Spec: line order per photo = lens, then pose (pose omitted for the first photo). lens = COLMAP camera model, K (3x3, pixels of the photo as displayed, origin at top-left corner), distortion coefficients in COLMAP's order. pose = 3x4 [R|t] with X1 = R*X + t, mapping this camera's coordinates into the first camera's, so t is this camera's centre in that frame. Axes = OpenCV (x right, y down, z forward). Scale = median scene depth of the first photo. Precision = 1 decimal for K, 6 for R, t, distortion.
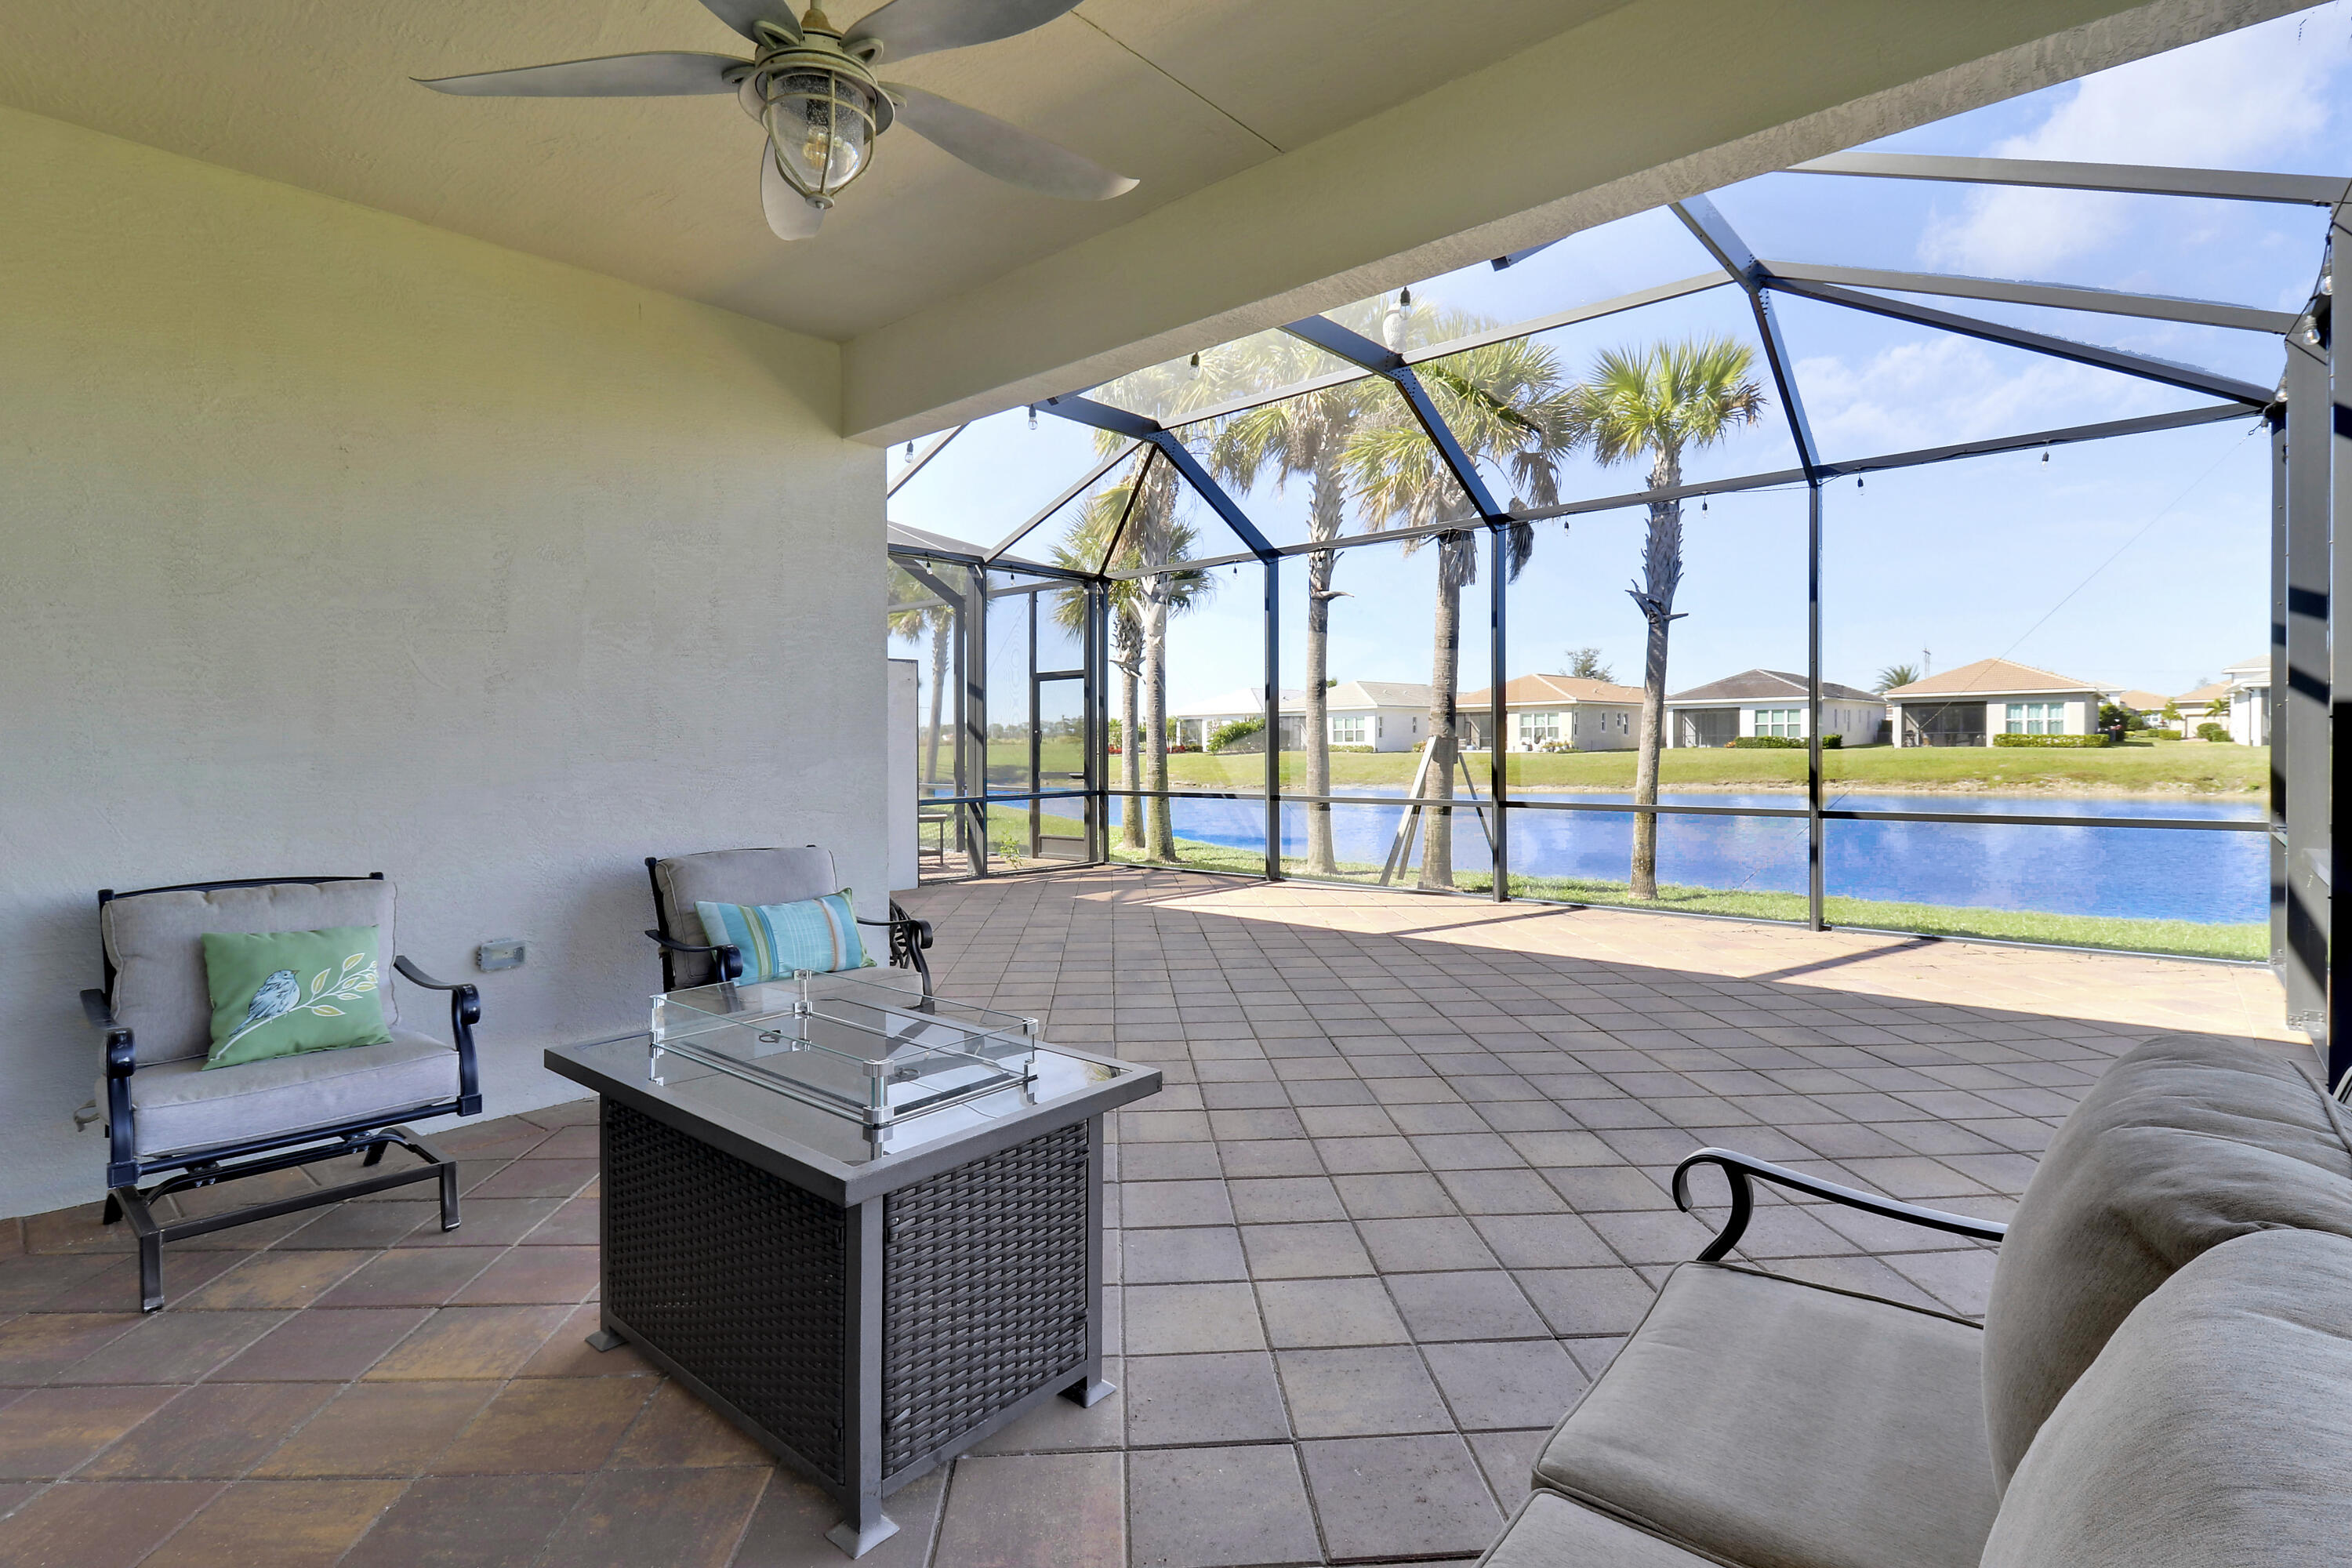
lens RADIAL K [[1104.2, 0, 1179.1], [0, 1104.2, 777.2], [0, 0, 1]] dist [-0.000532, -0.010602]
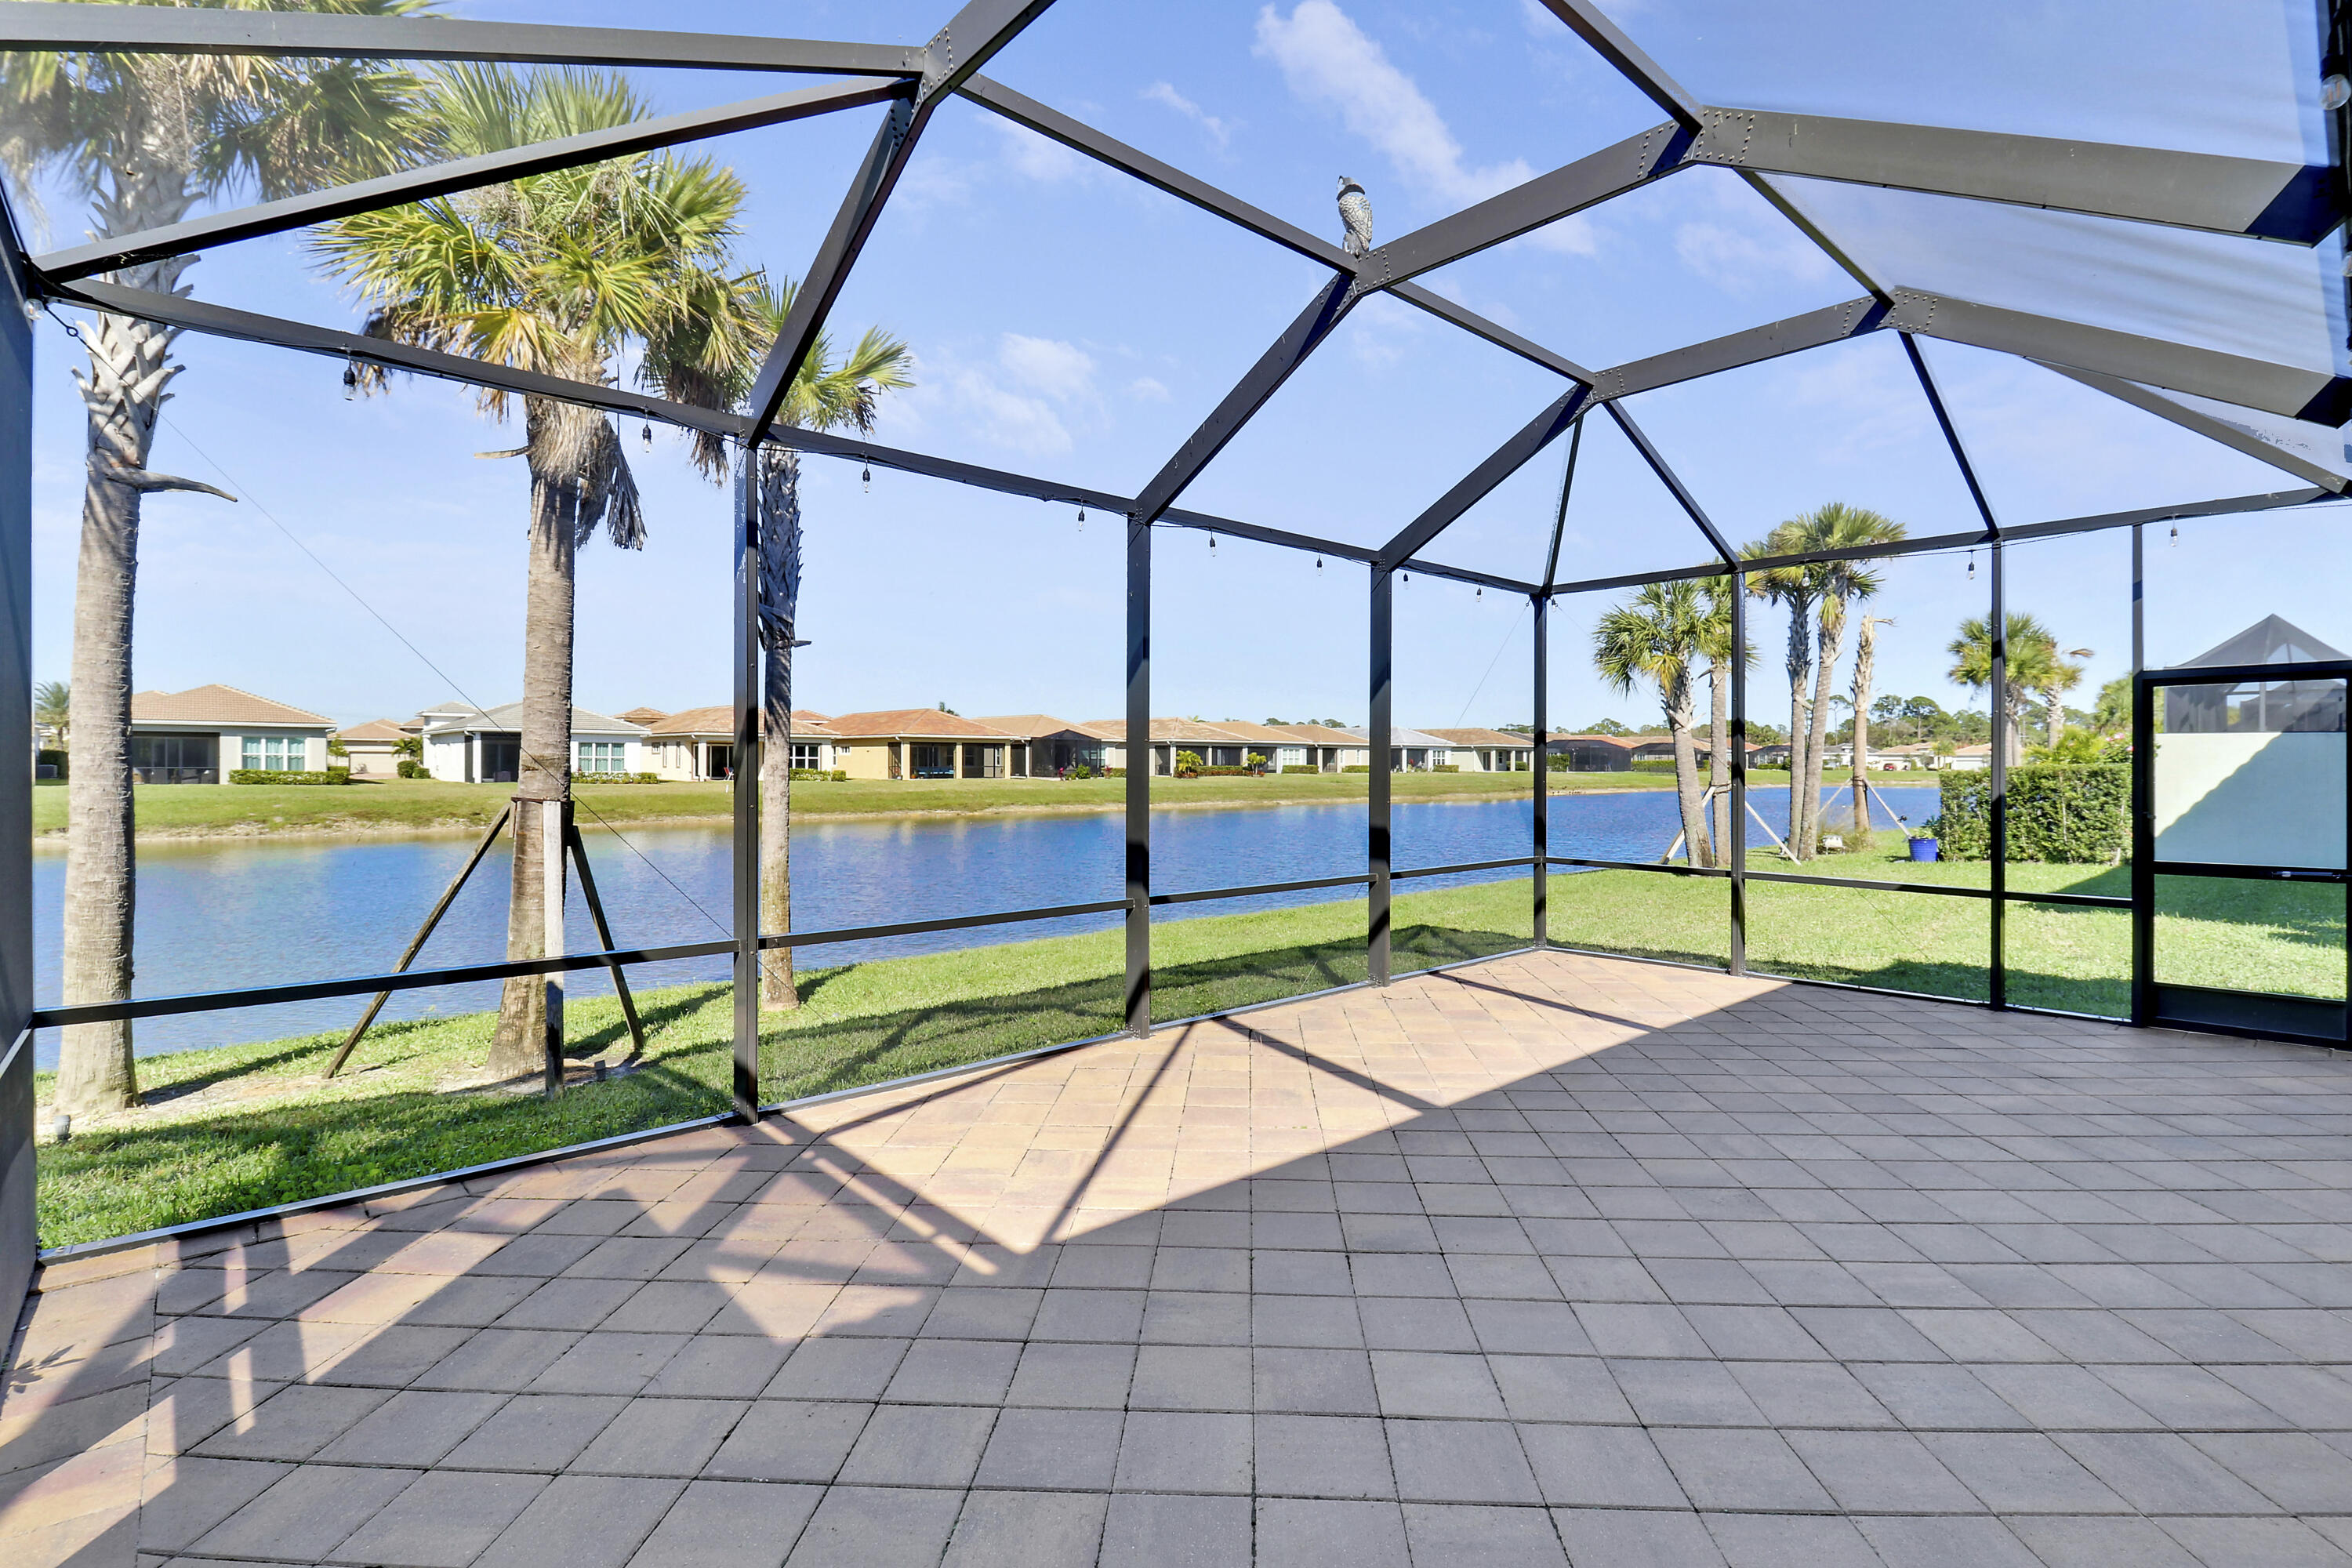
lens RADIAL K [[1104.2, 0, 1198.8], [0, 1104.2, 749.1], [0, 0, 1]] dist [-0.000532, -0.010602]
pose [[0.111465, 0.028675, 0.993355, -0.058068], [0.026820, 0.999133, -0.031851, -0.006631], [-0.993406, 0.030192, 0.110600, 0.118558]]
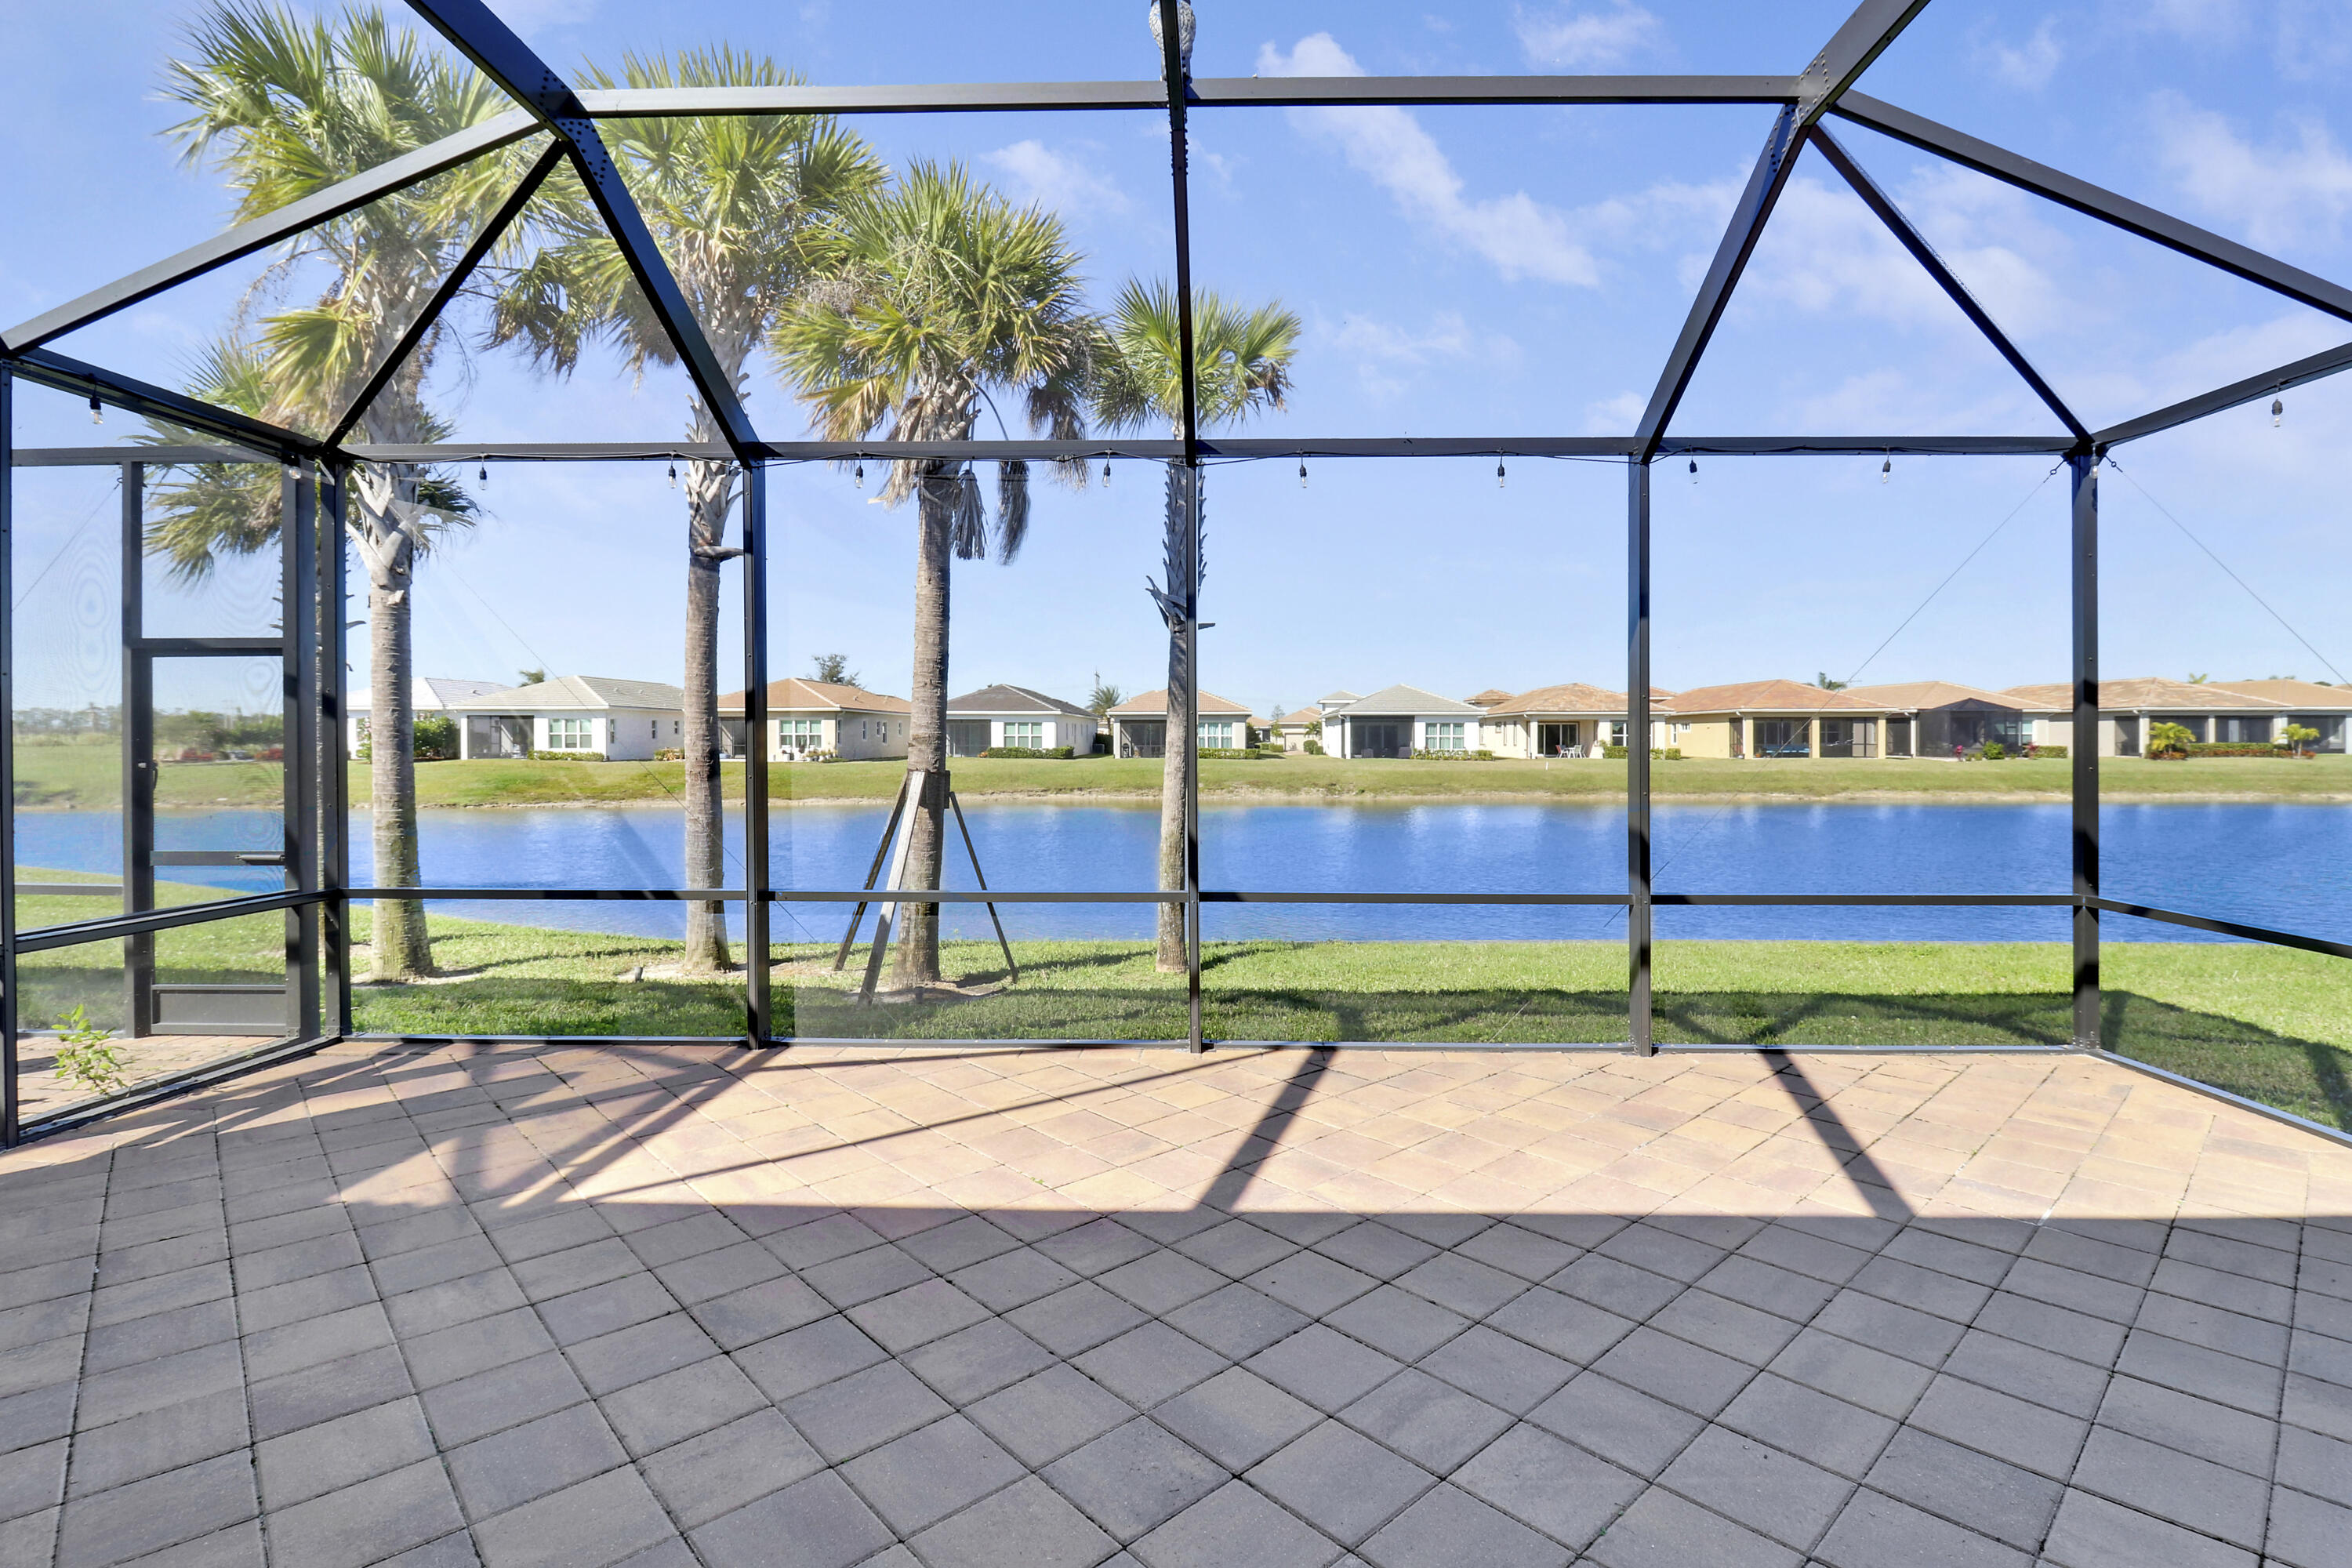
lens RADIAL K [[1104.2, 0, 1195.8], [0, 1104.2, 768.1], [0, 0, 1]] dist [-0.000532, -0.010602]
pose [[0.772685, -0.001186, 0.634789, -0.014473], [0.009247, 0.999913, -0.009388, -0.005717], [-0.634723, 0.013124, 0.772629, 0.066666]]
